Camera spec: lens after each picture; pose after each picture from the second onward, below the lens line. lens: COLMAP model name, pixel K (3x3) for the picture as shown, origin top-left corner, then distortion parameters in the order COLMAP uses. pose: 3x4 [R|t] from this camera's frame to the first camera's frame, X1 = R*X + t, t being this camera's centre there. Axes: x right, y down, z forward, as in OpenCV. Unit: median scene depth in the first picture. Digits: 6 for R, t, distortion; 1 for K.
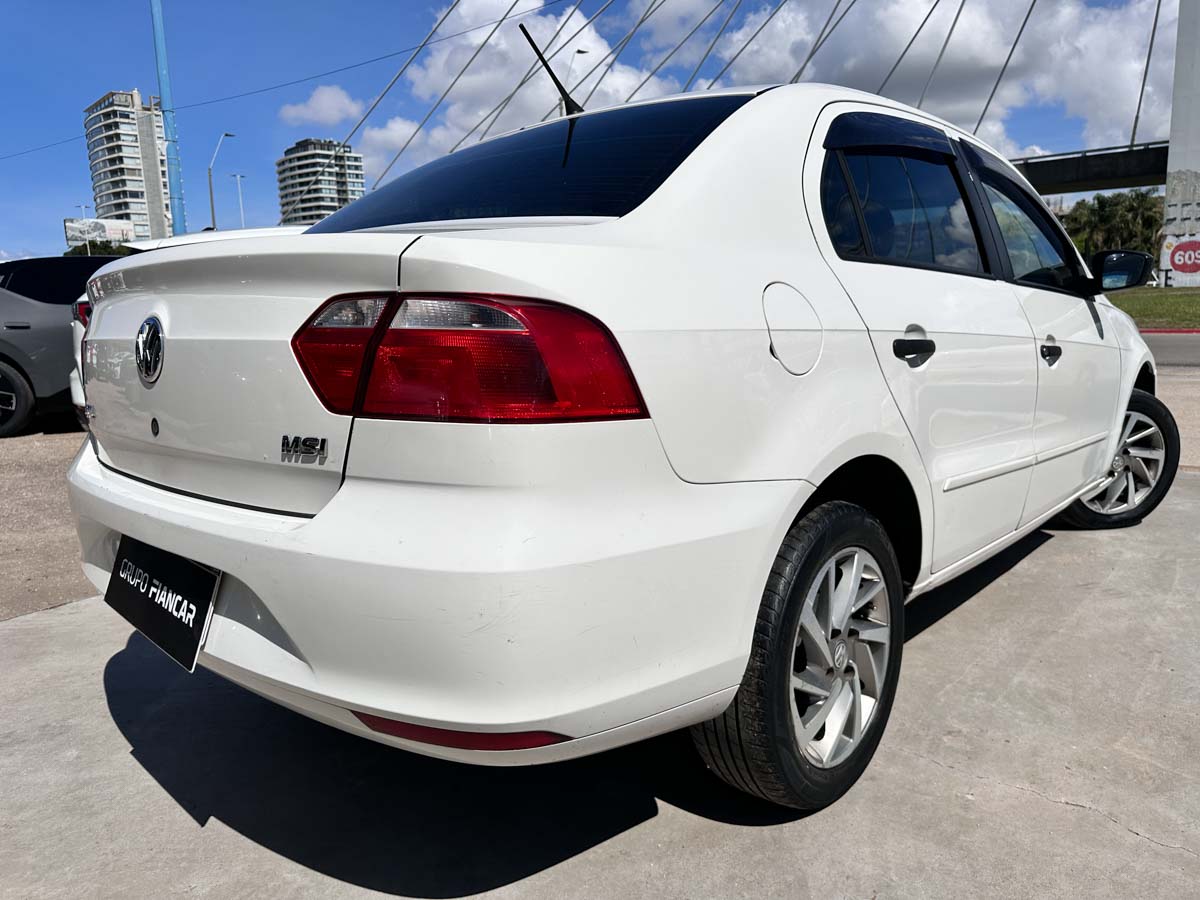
lens RADIAL K [[861.0, 0, 598.0], [0, 861.0, 450.6], [0, 0, 1]] dist [0.000844, -0.007445]
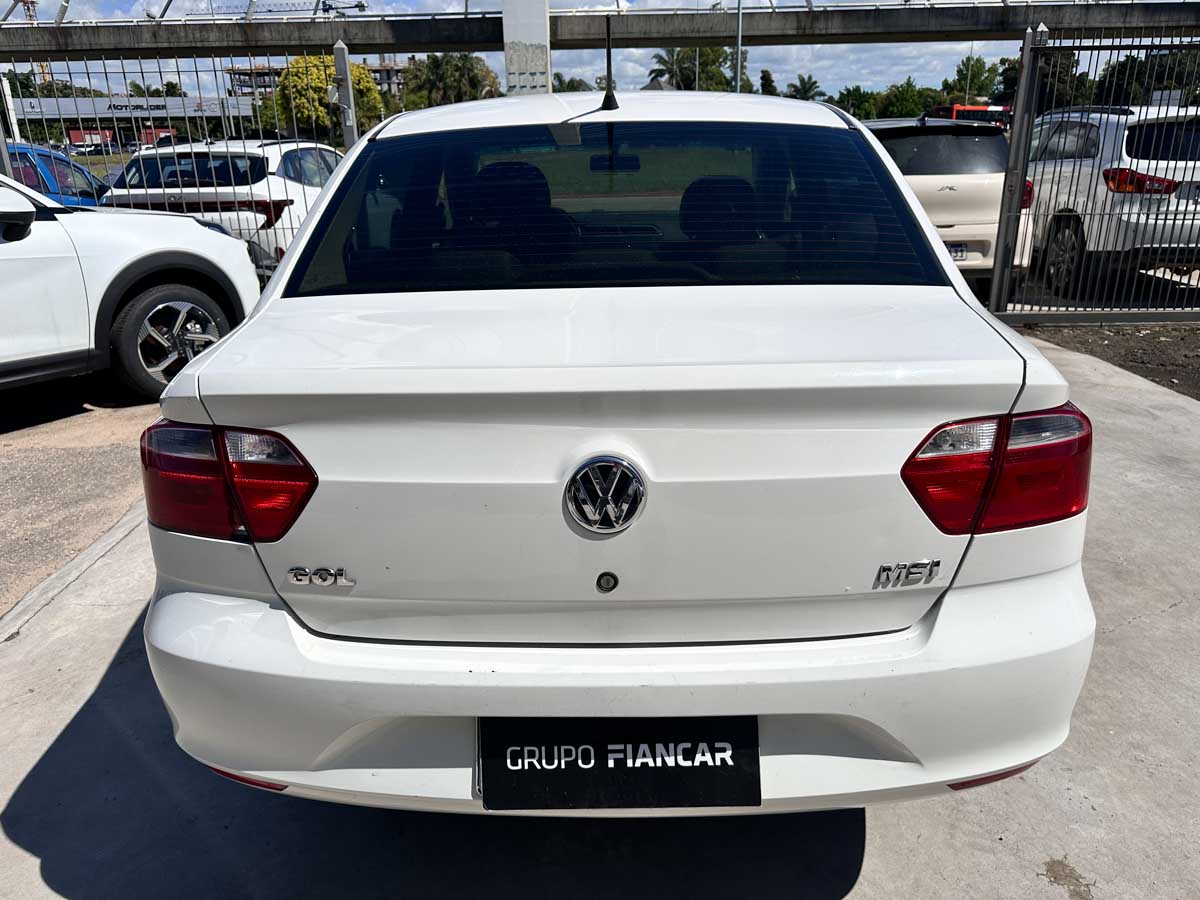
lens RADIAL K [[839.5, 0, 600.0], [0, 839.5, 450.0], [0, 0, 1]] dist [0.002327, -0.004145]
pose [[0.766098, -0.205332, 0.609042, -0.715568], [0.099893, 0.974120, 0.202760, -0.228247], [-0.634913, -0.094495, 0.766783, 0.292043]]
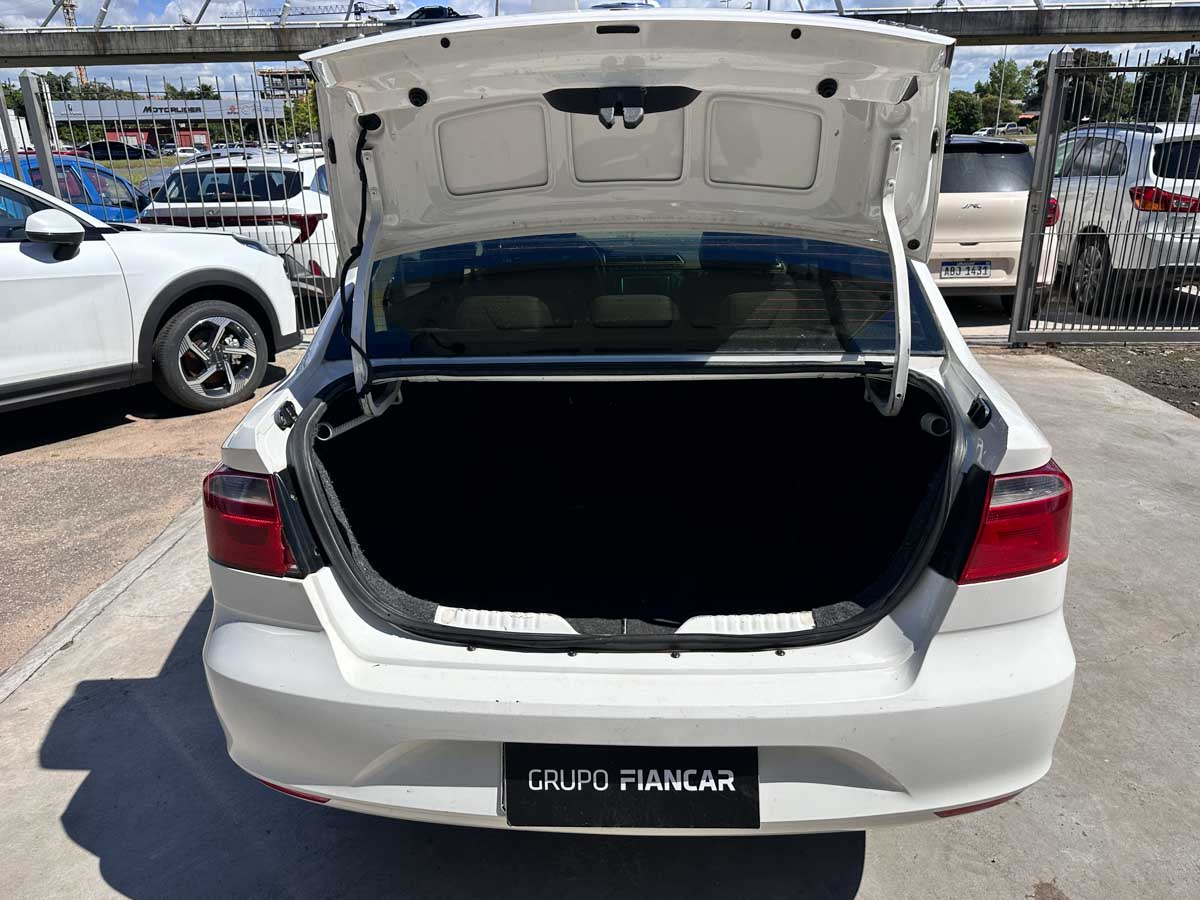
lens RADIAL K [[839.6, 0, 601.4], [0, 839.6, 450.8], [0, 0, 1]] dist [0.003769, -0.003302]
pose [[0.784836, -0.194695, 0.588326, -0.741580], [0.093671, 0.975728, 0.197940, -0.279068], [-0.612584, -0.100241, 0.784023, 0.243849]]
